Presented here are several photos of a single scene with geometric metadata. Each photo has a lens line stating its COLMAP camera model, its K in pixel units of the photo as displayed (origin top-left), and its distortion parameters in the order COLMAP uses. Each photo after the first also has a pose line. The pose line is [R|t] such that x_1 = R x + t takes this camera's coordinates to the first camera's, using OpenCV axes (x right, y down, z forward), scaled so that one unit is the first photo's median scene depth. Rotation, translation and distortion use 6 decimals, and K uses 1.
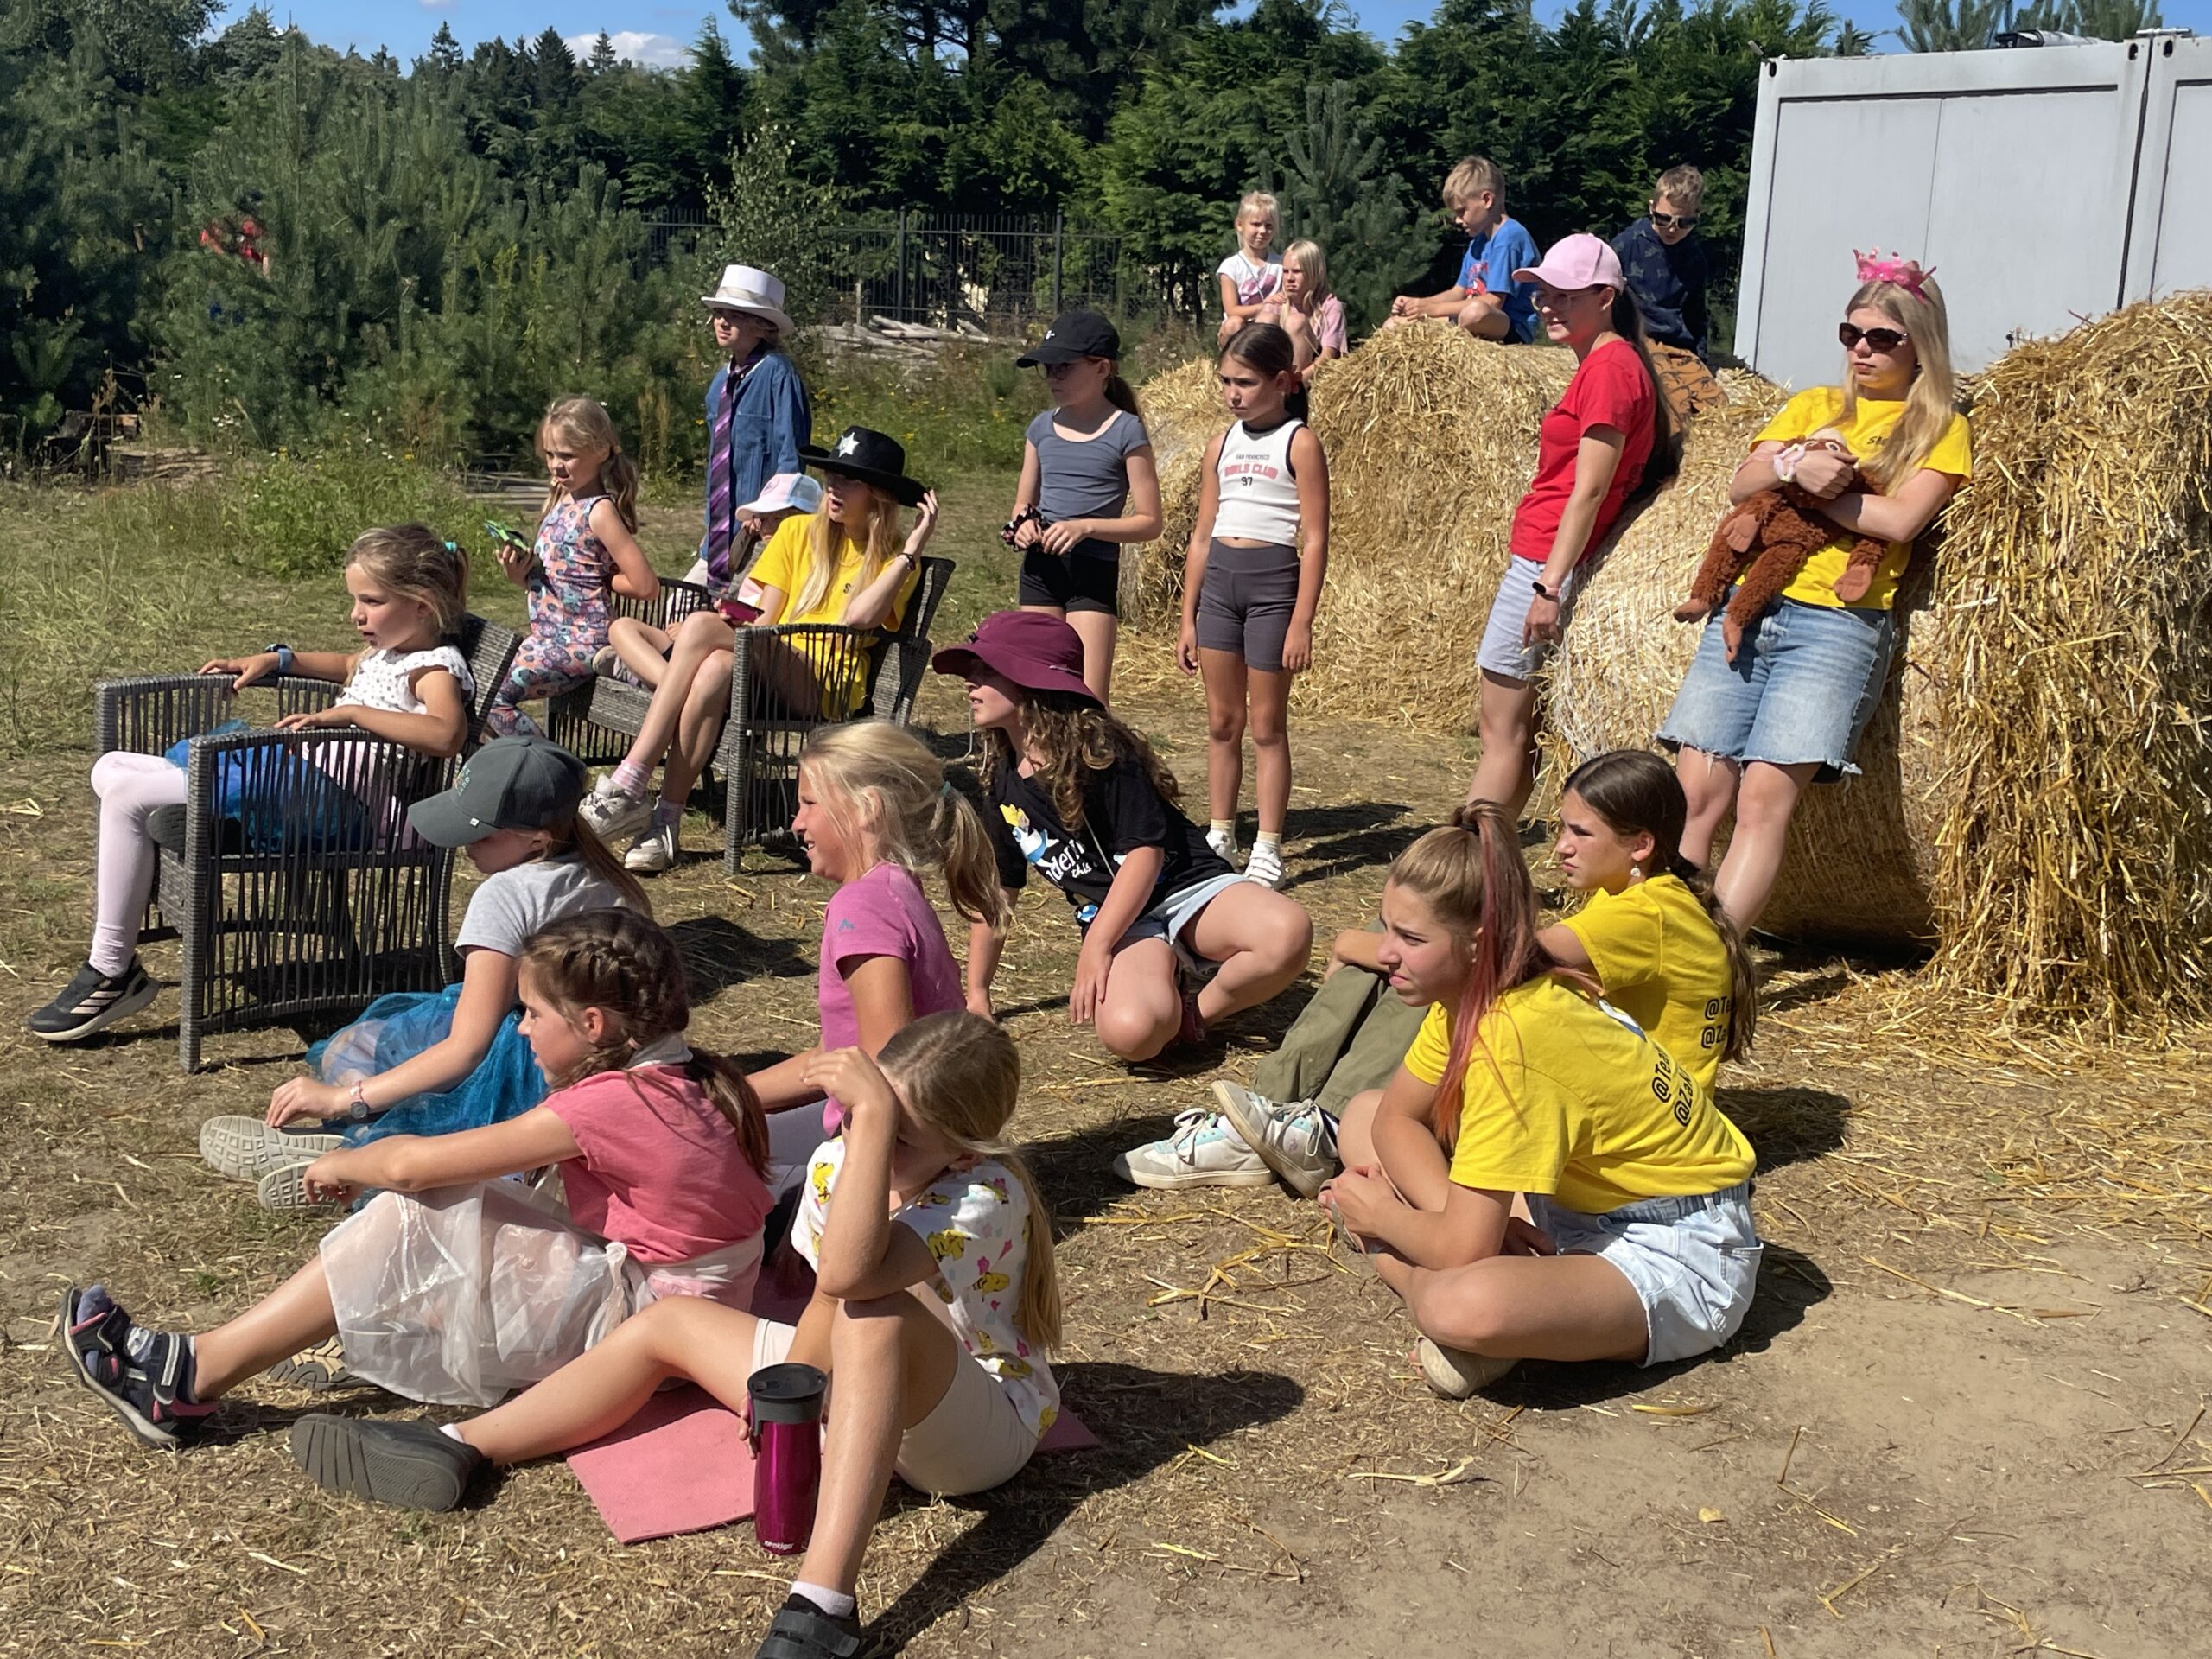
lens RADIAL K [[2526.5, 0, 1094.6], [0, 2526.5, 835.6], [0, 0, 1]] dist [0.041727, 0.000000]
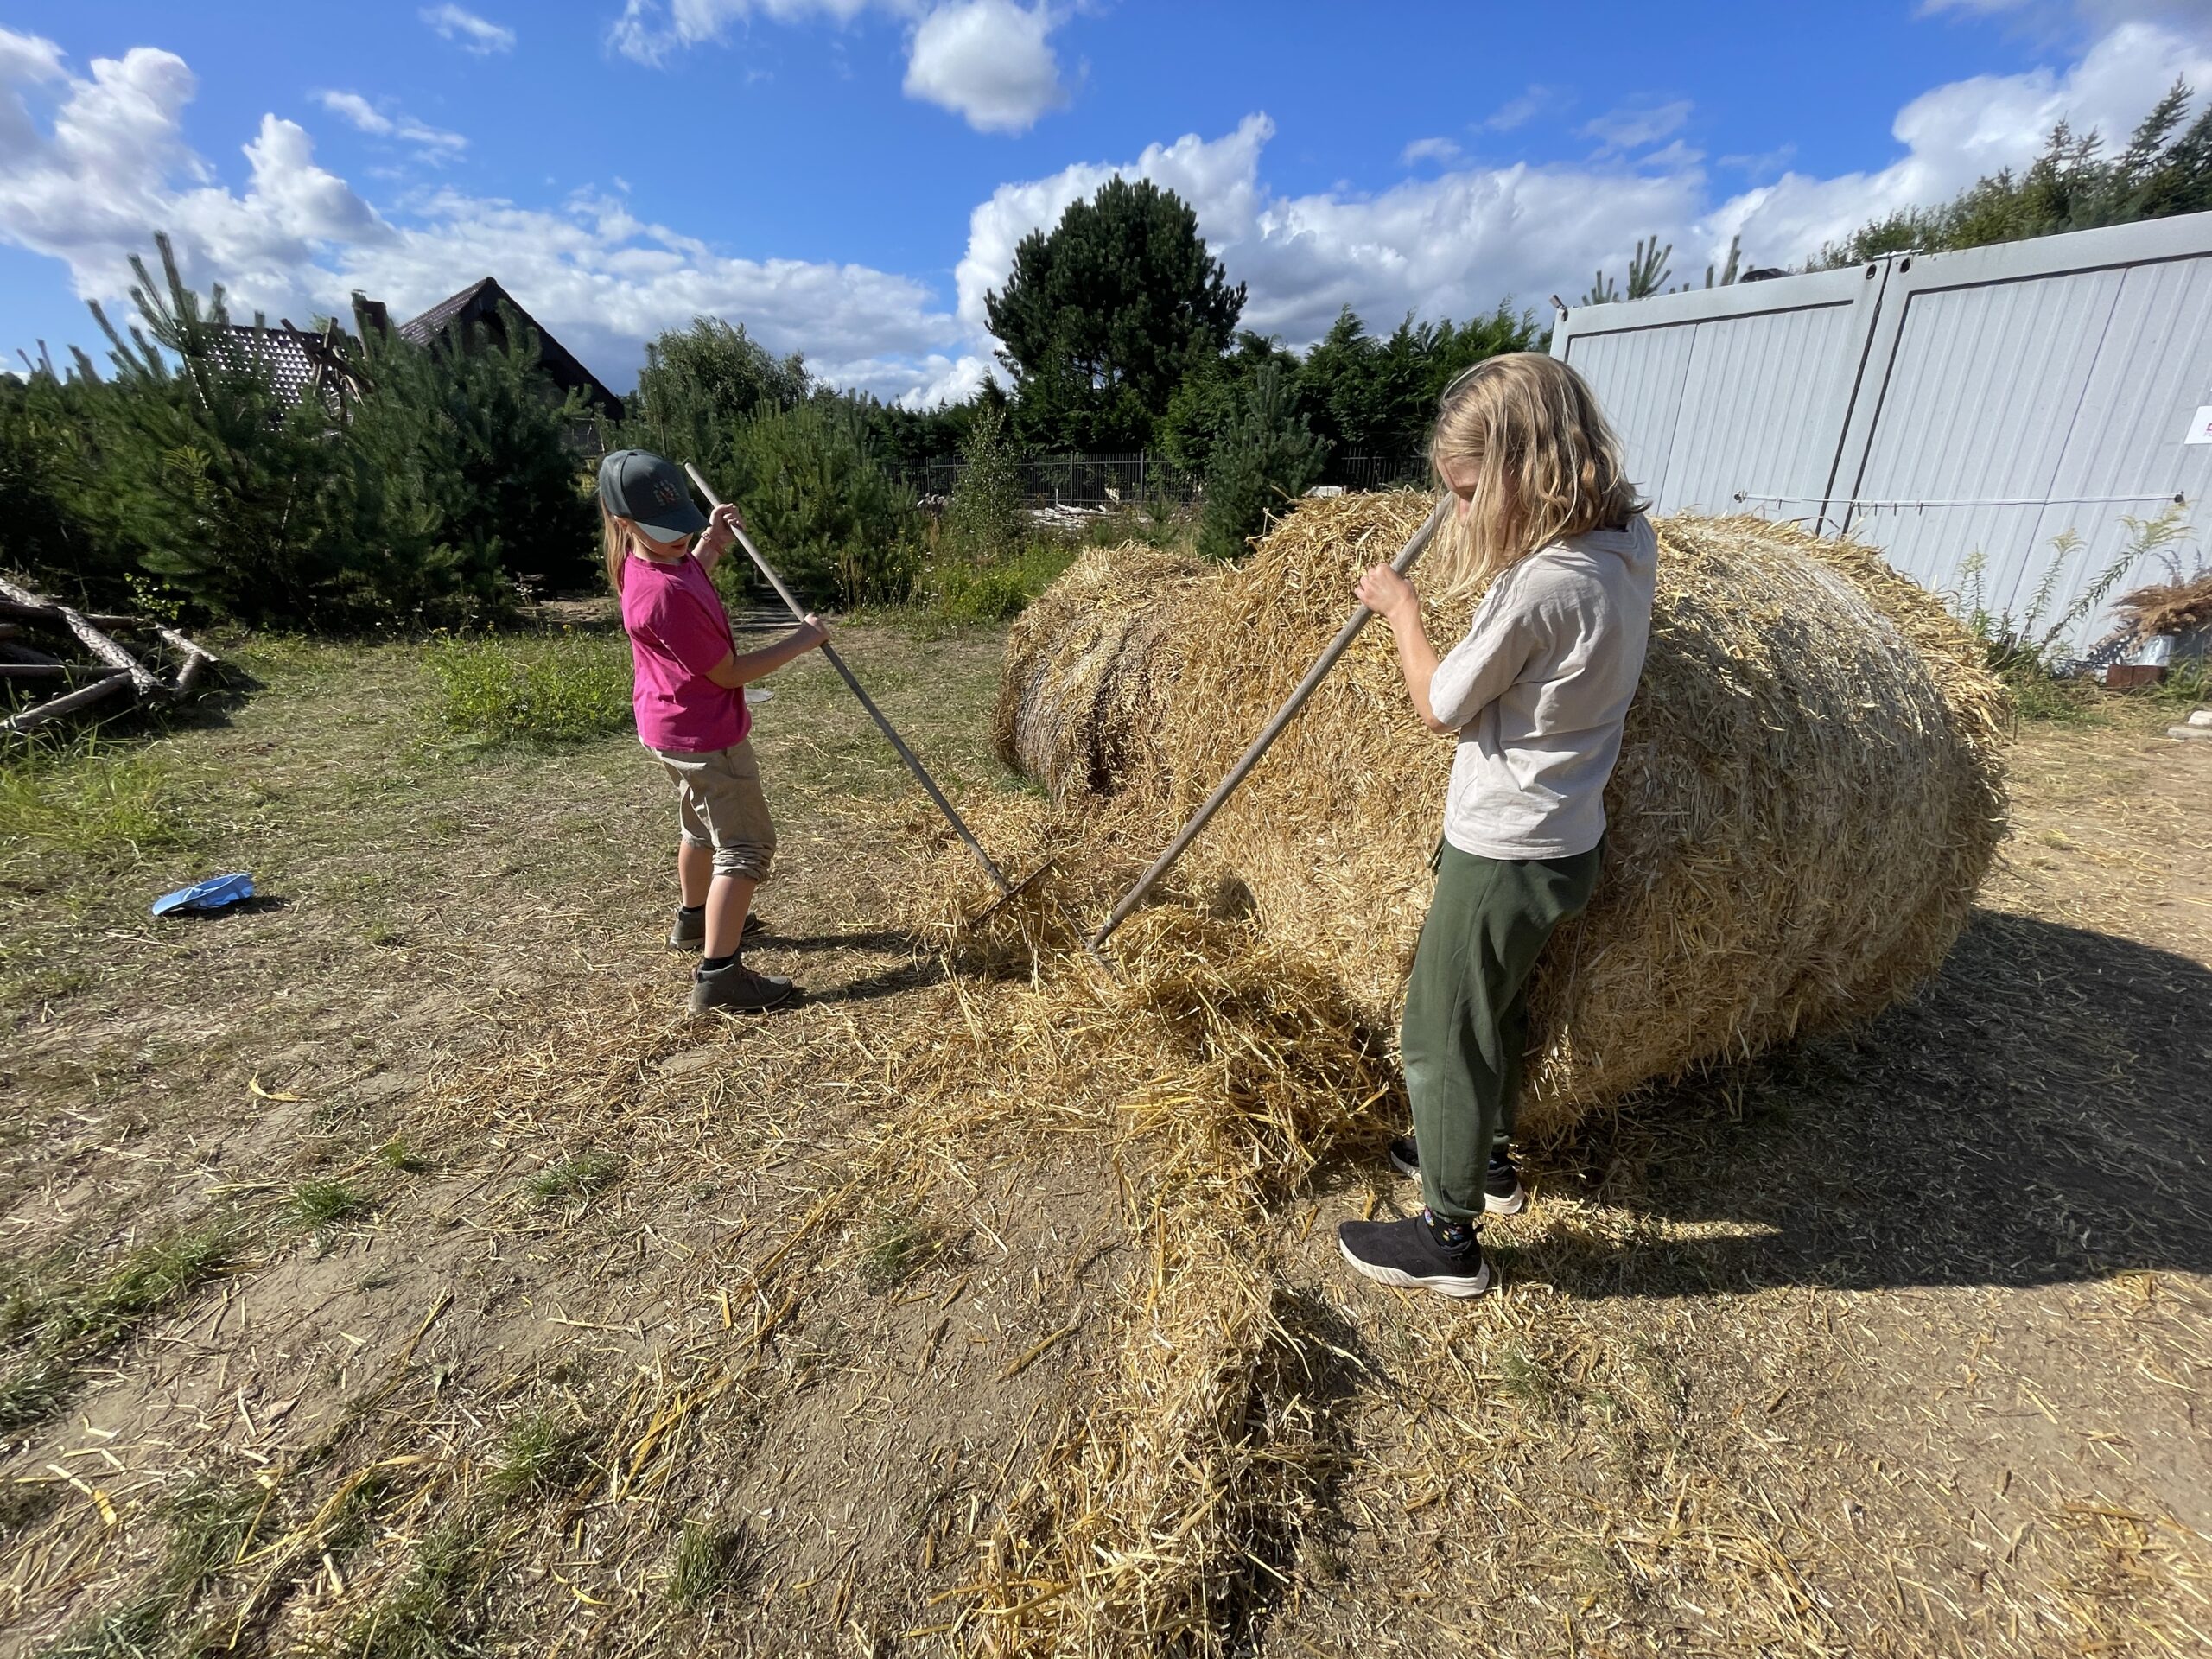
lens RADIAL K [[878.9, 0, 1110.6], [0, 878.9, 808.0], [0, 0, 1]] dist [-0.009365, -0.000039]
pose [[0.995967, -0.001629, -0.089708, 0.026463], [0.013302, 0.991466, 0.129686, -0.049023], [0.088731, -0.130357, 0.987489, 0.252896]]
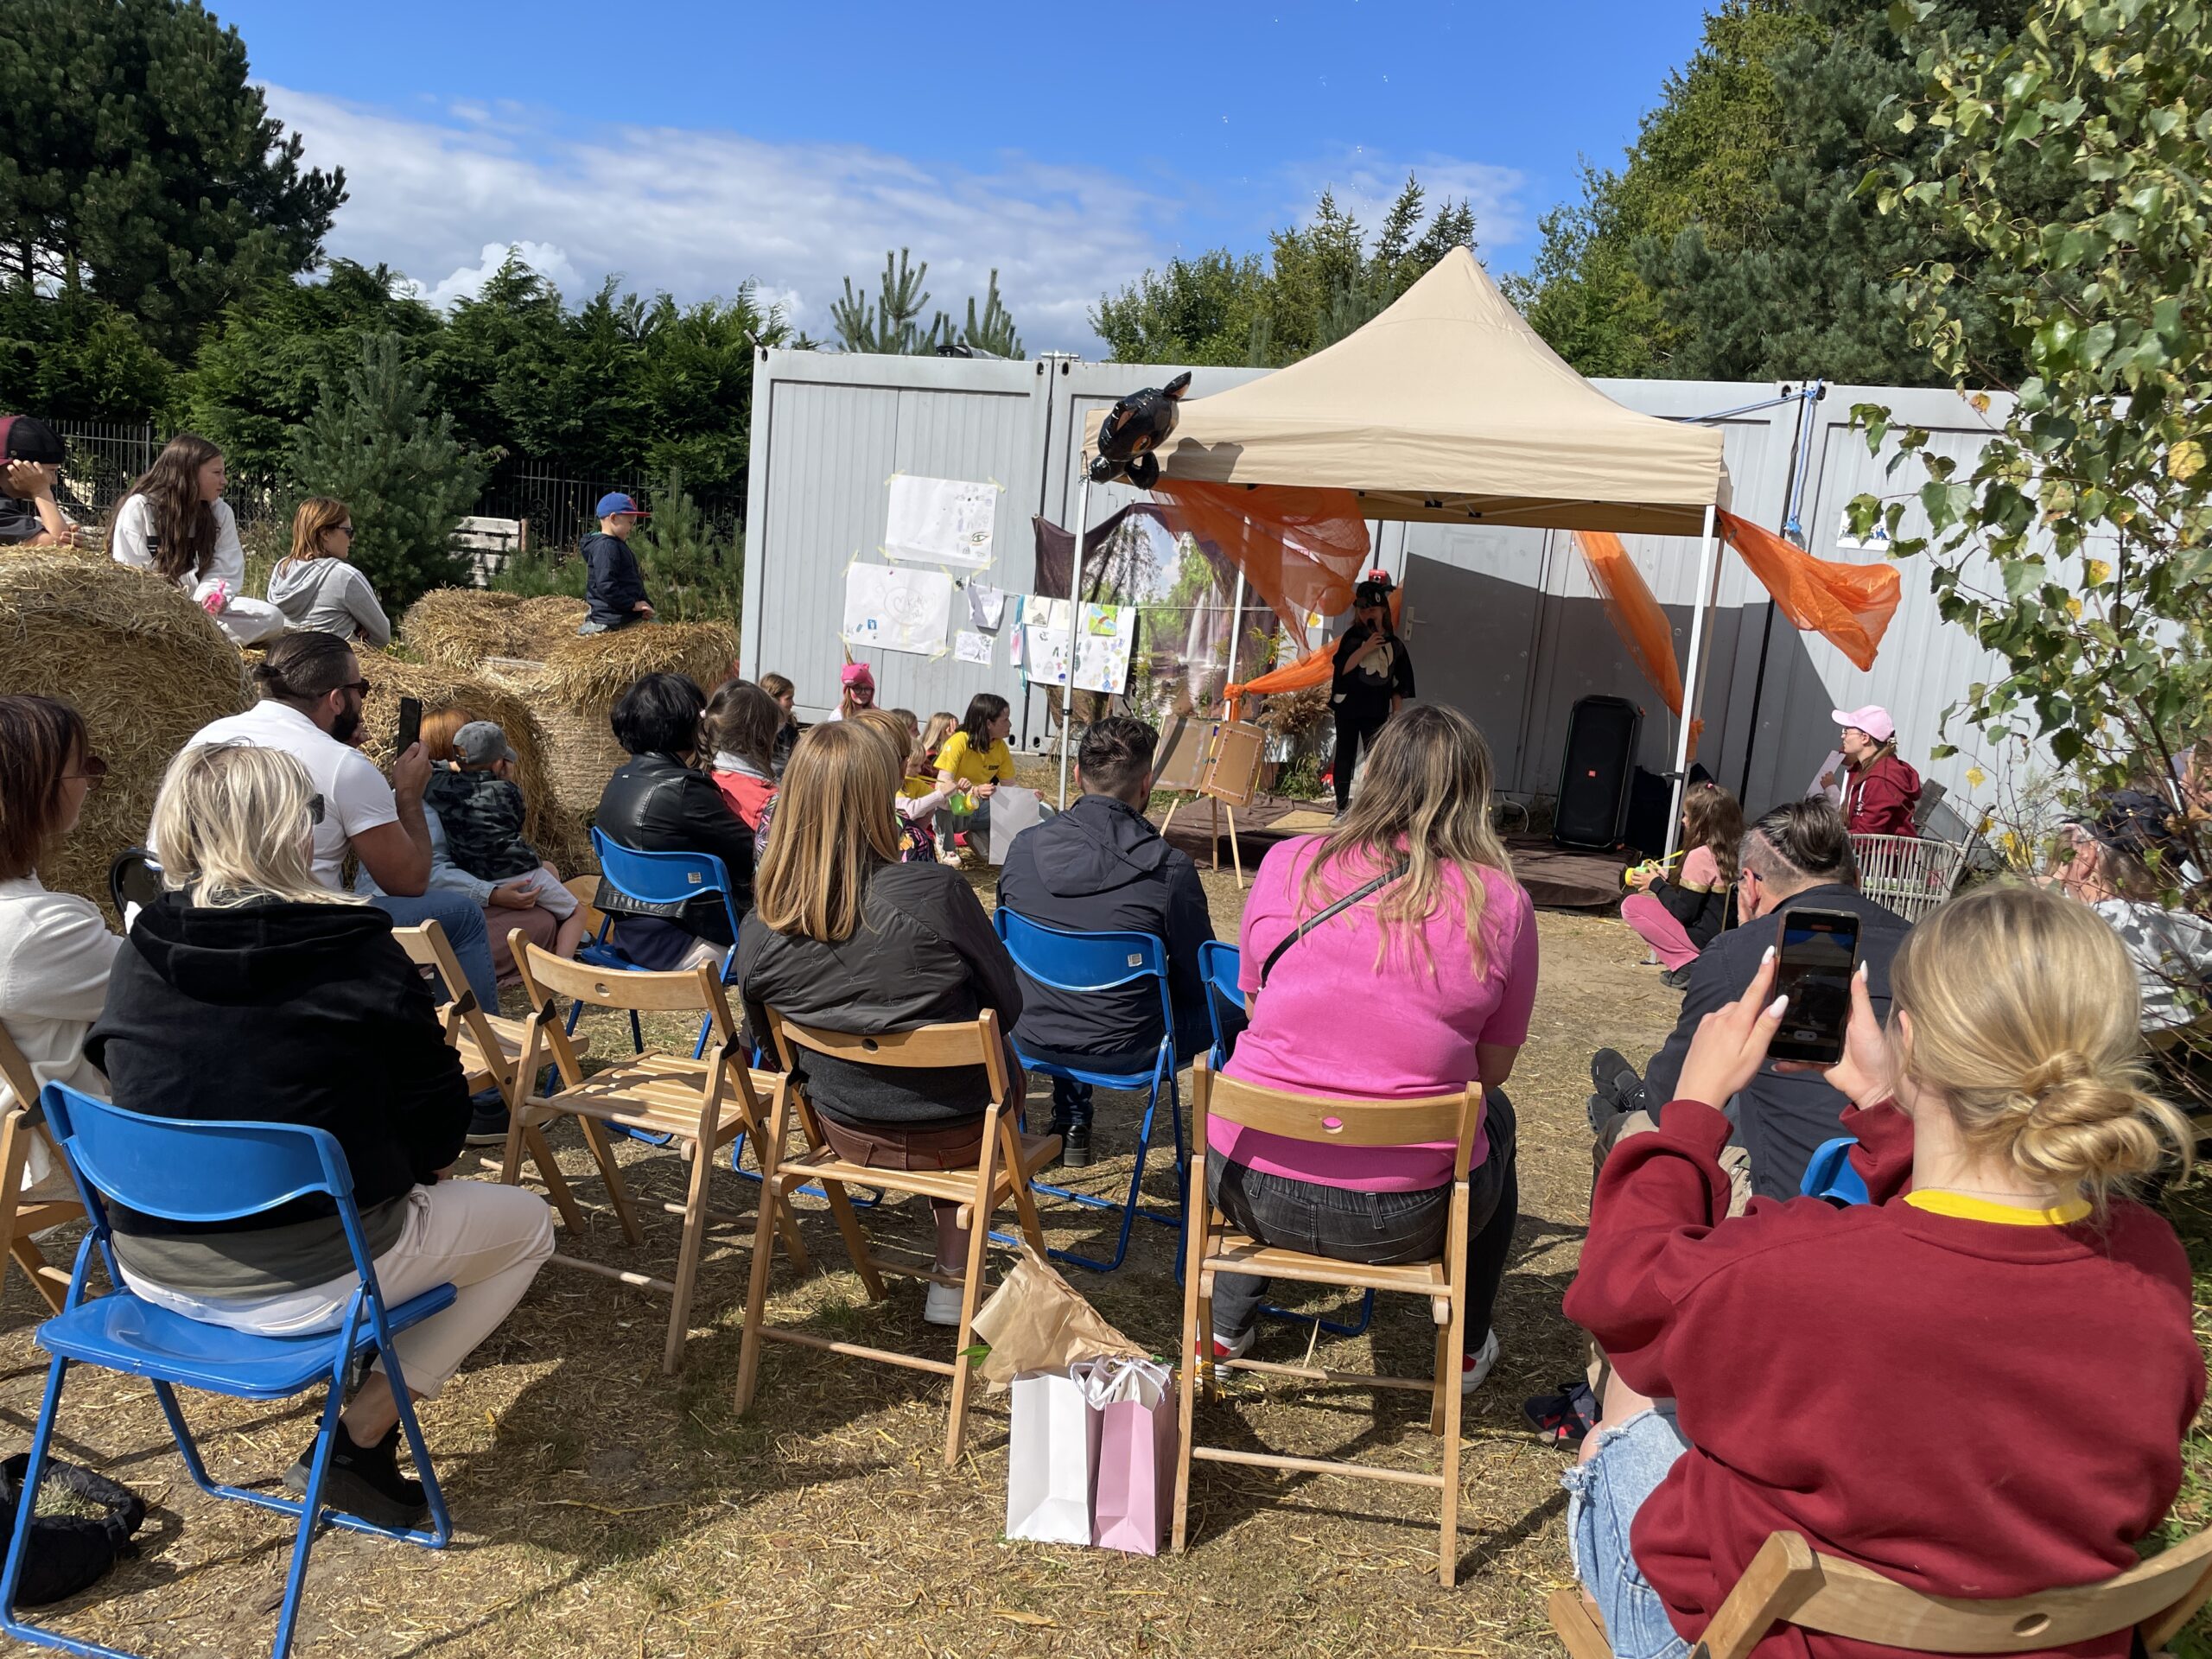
lens RADIAL K [[1669.7, 0, 1104.5], [0, 1669.7, 822.7], [0, 0, 1]] dist [0.015668, -0.018628]
pose [[0.889715, -0.028115, 0.455649, 0.022613], [0.041314, 0.998965, -0.019033, -0.031305], [-0.454642, 0.035759, 0.889956, 0.126111]]
